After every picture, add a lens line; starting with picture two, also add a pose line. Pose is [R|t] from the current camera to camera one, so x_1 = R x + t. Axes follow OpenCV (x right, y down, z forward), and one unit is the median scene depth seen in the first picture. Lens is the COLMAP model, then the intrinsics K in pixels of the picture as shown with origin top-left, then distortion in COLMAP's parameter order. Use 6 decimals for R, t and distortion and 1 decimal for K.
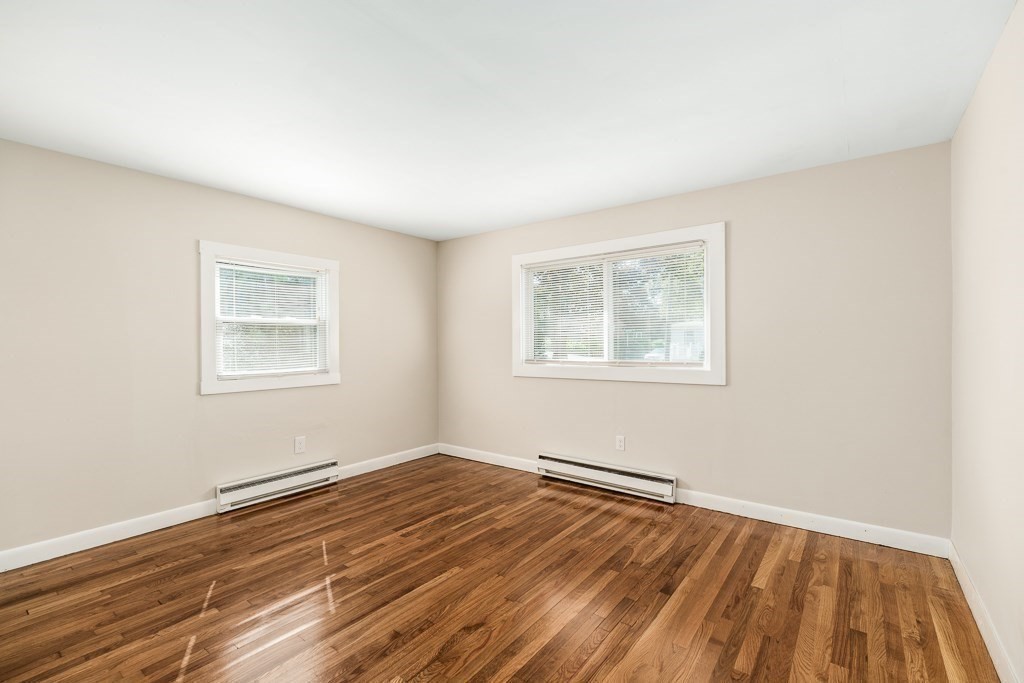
lens RADIAL K [[453.3, 0, 514.6], [0, 453.3, 345.4], [0, 0, 1]] dist [-0.015652, -0.000225]
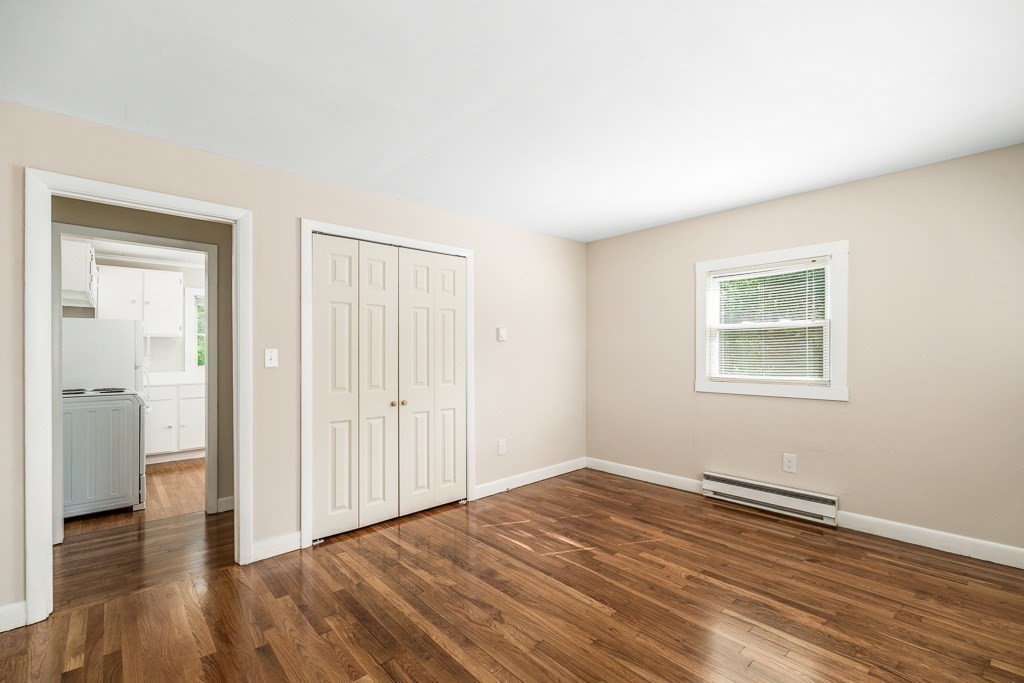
lens RADIAL K [[453.3, 0, 514.6], [0, 453.3, 345.4], [0, 0, 1]] dist [-0.015652, -0.000225]
pose [[-0.194067, 0.004628, -0.980977, 0.580983], [0.002692, 0.999988, 0.004185, -0.019161], [0.980985, -0.001829, -0.194077, 0.749997]]
